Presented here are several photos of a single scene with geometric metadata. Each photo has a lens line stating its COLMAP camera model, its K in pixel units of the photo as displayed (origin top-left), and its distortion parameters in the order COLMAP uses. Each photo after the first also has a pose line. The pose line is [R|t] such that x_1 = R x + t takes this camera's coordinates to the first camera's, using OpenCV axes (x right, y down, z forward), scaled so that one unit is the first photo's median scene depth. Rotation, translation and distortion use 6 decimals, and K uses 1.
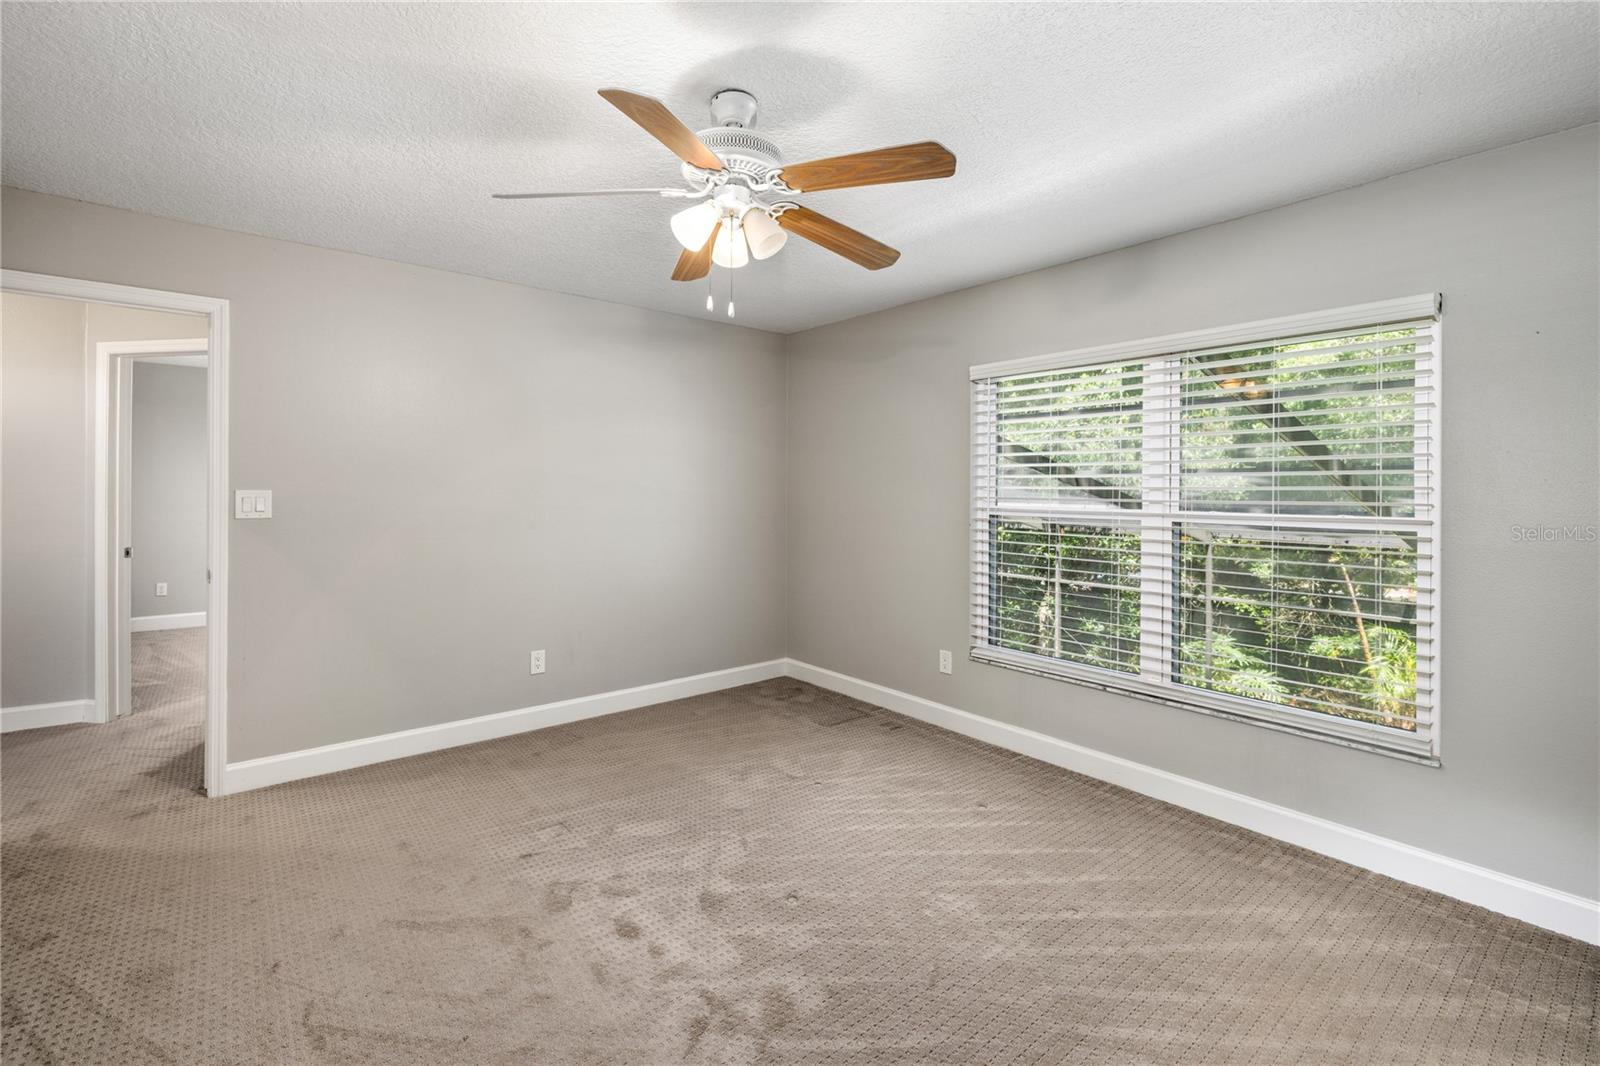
lens RADIAL K [[699.2, 0, 797.8], [0, 699.2, 486.9], [0, 0, 1]] dist [0.002071, 0.000263]
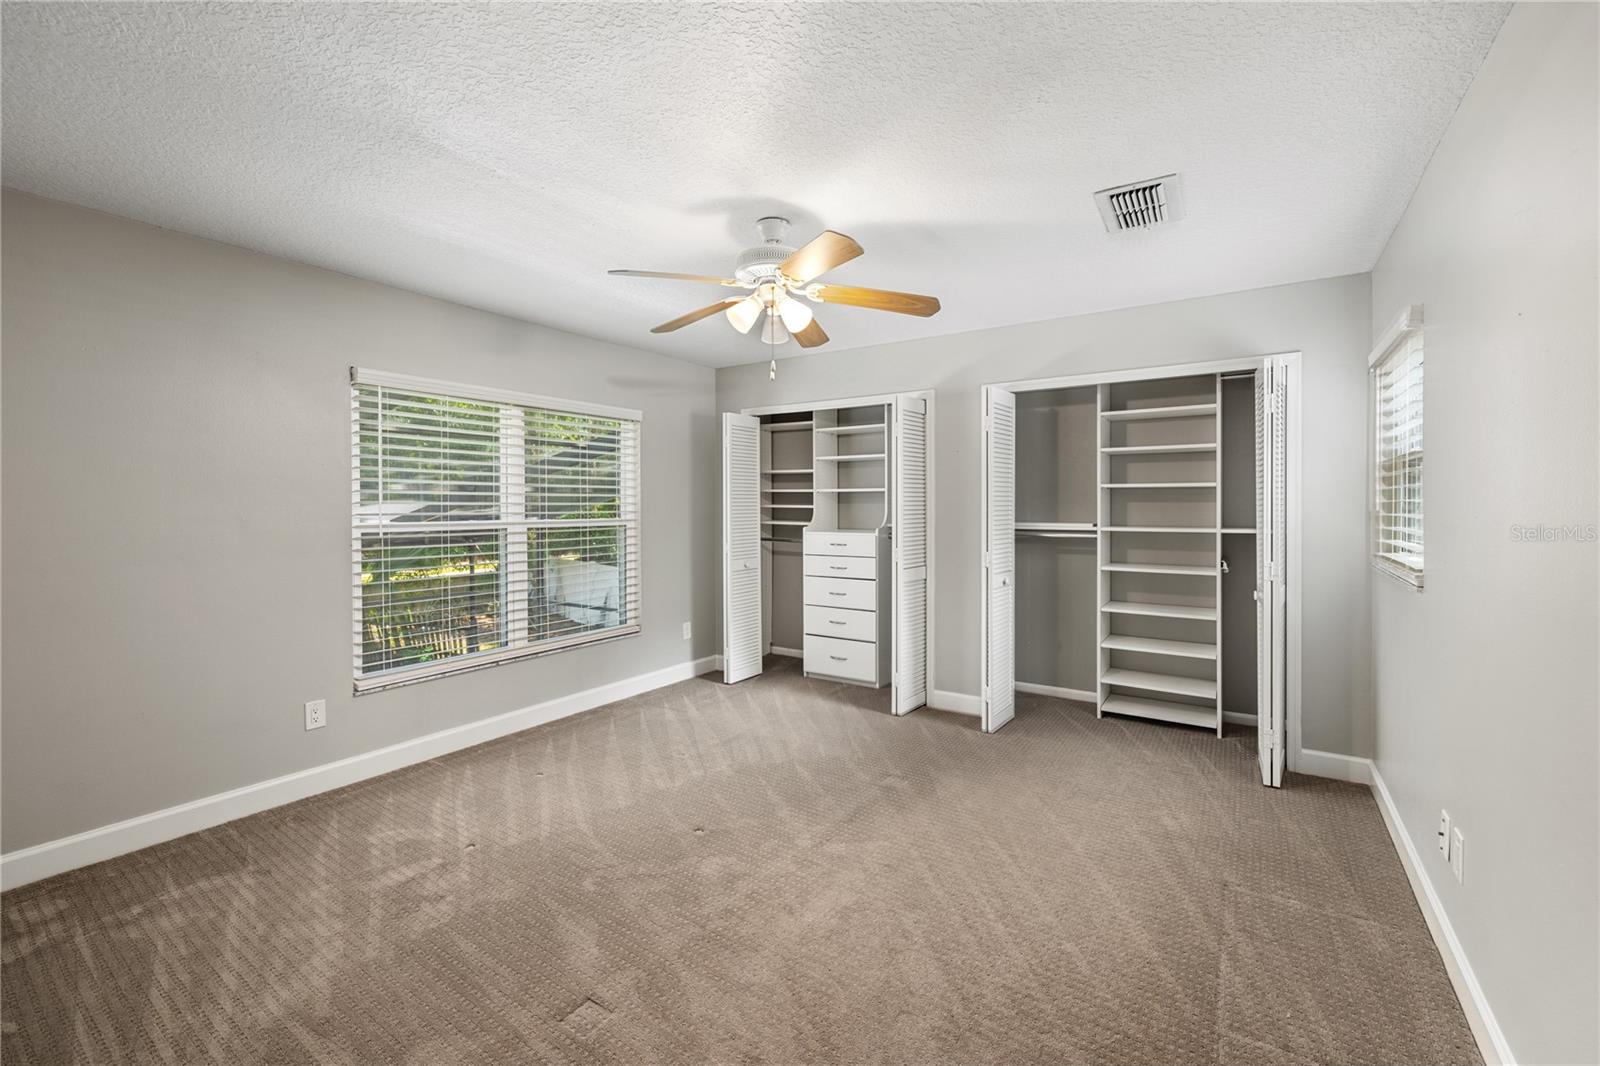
lens RADIAL K [[675.9, 0, 791.1], [0, 675.9, 505.7], [0, 0, 1]] dist [0.001930, 0.000185]
pose [[-0.284843, -0.009200, 0.958530, -0.839885], [-0.005558, 0.999953, 0.007946, -0.006809], [-0.958558, -0.003065, -0.284881, 0.814302]]
